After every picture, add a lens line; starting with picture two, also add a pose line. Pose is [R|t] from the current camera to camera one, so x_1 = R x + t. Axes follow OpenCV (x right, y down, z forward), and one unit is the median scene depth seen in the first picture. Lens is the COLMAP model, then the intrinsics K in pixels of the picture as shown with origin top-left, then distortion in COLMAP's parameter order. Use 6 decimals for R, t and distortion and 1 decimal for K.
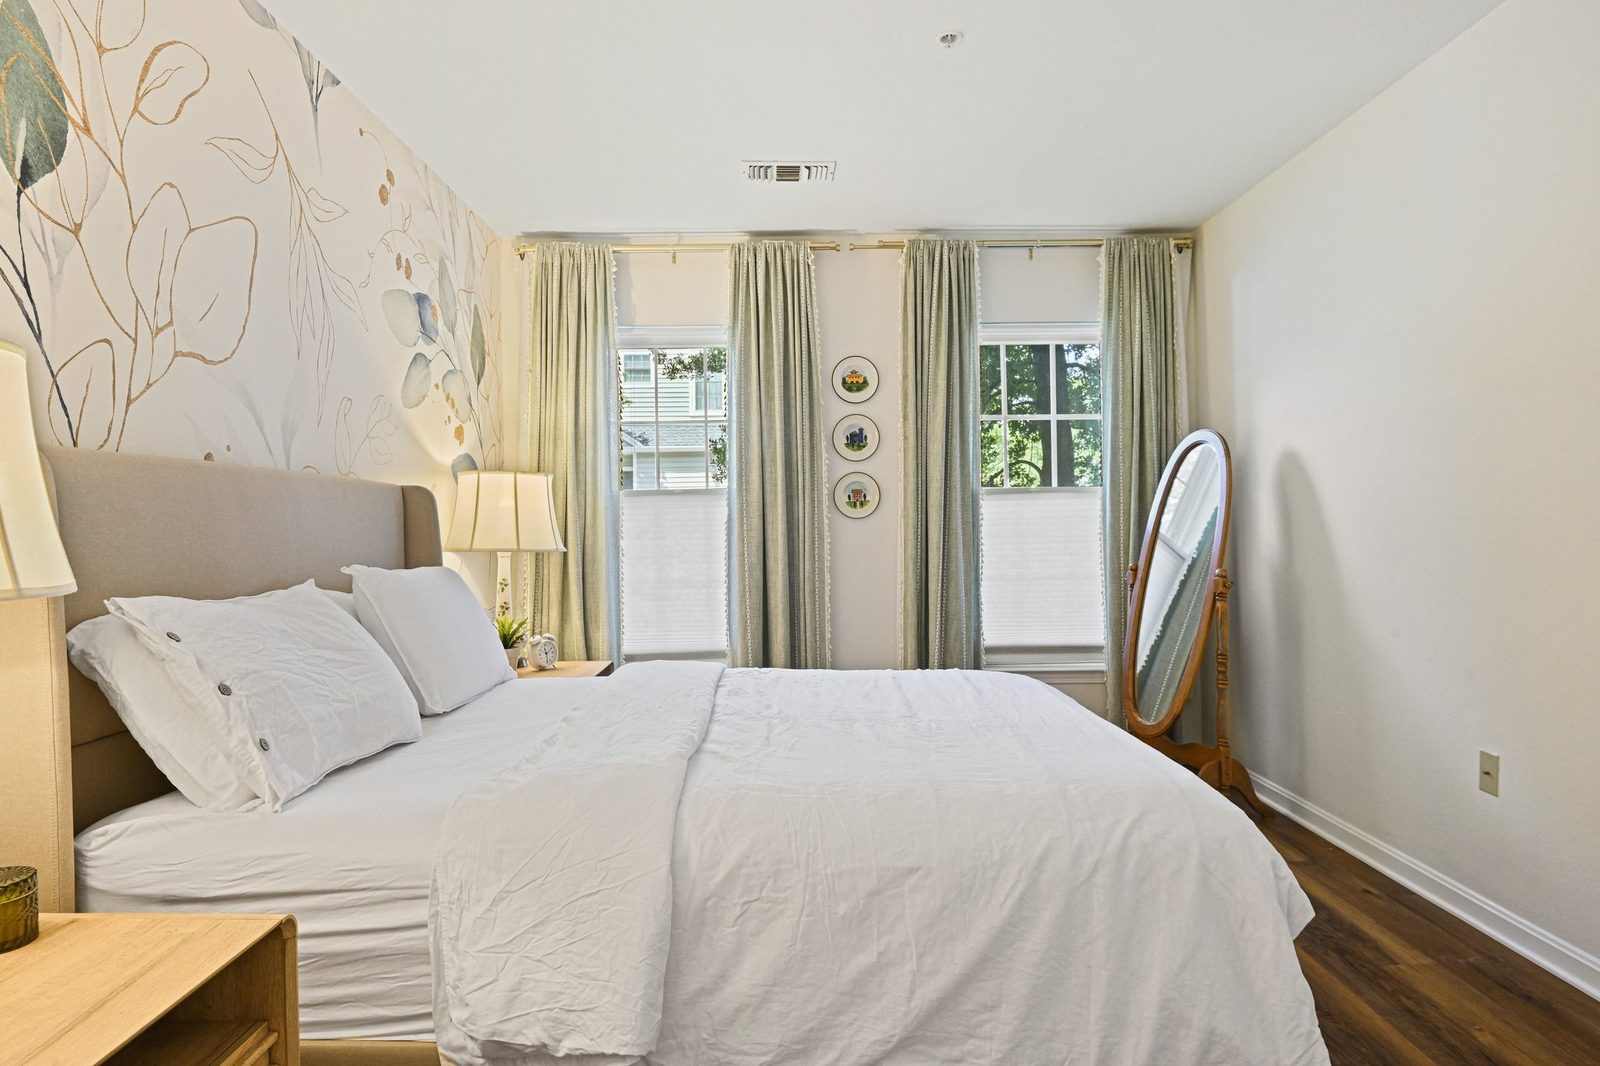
lens RADIAL K [[930.4, 0, 795.3], [0, 930.4, 522.3], [0, 0, 1]] dist [-0.006820, -0.007681]
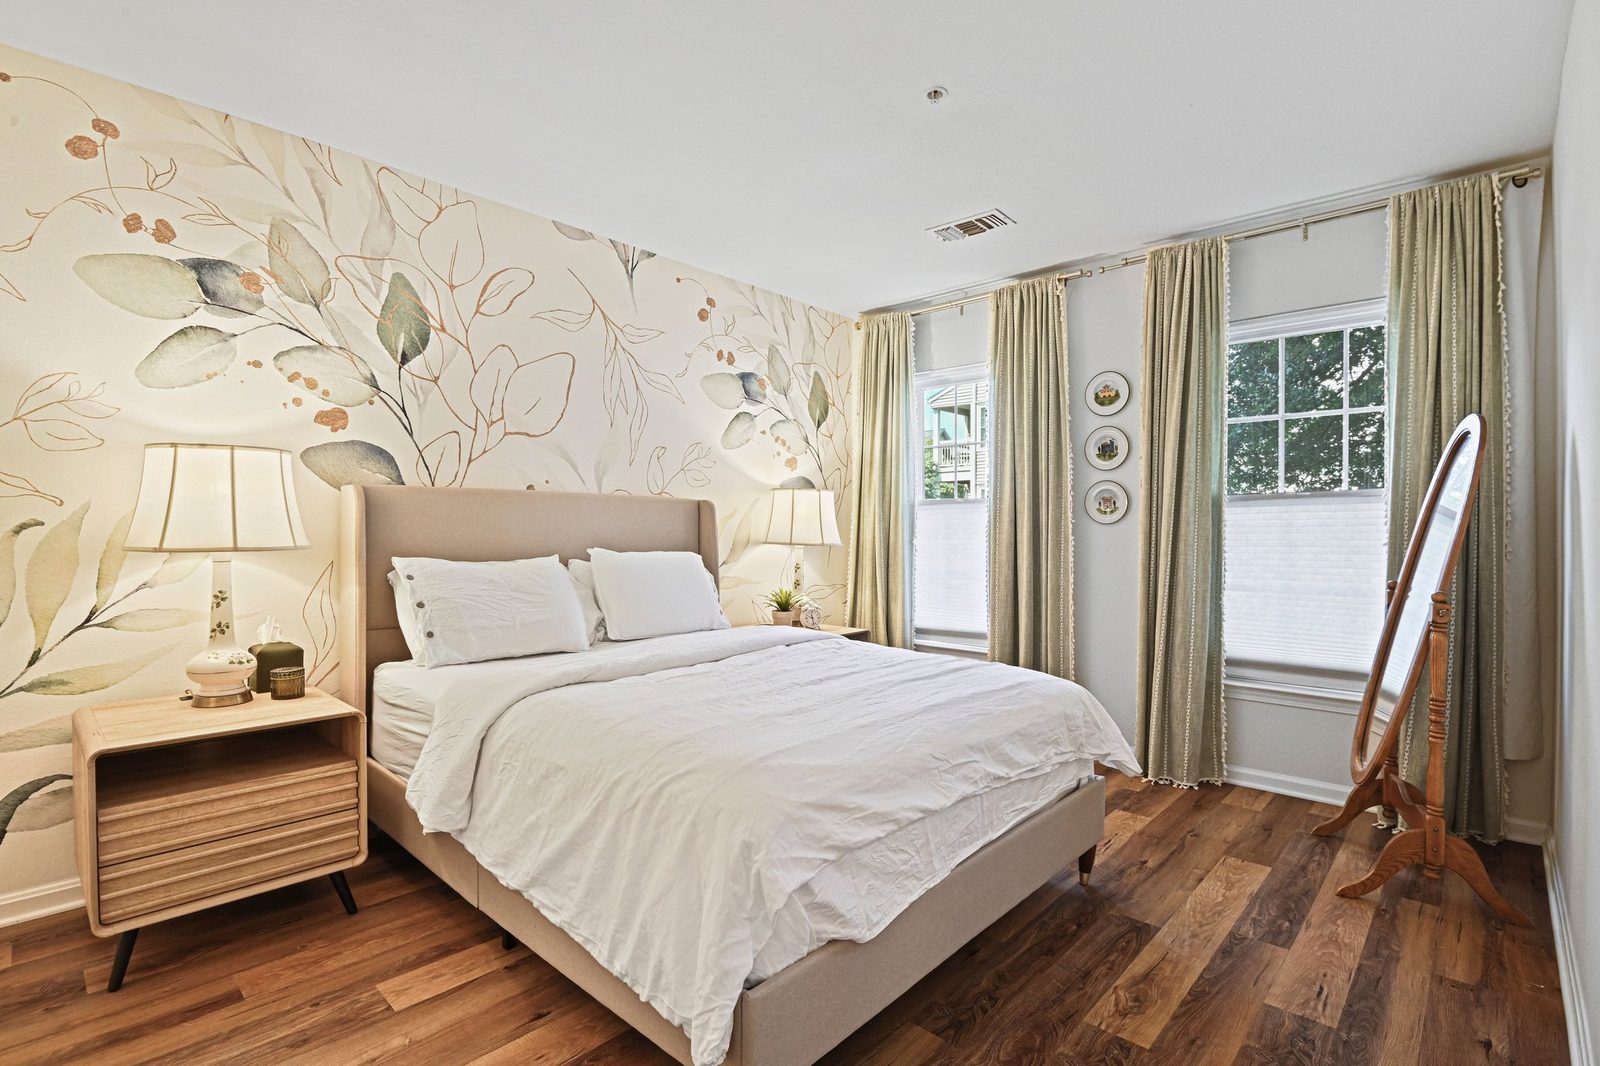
lens RADIAL K [[742.0, 0, 804.7], [0, 742.0, 534.0], [0, 0, 1]] dist [-0.011001, -0.002304]
pose [[0.733734, 0.018374, -0.679188, 0.404816], [-0.009937, 0.999818, 0.016312, -0.003050], [0.679364, -0.005219, 0.733783, 0.145568]]
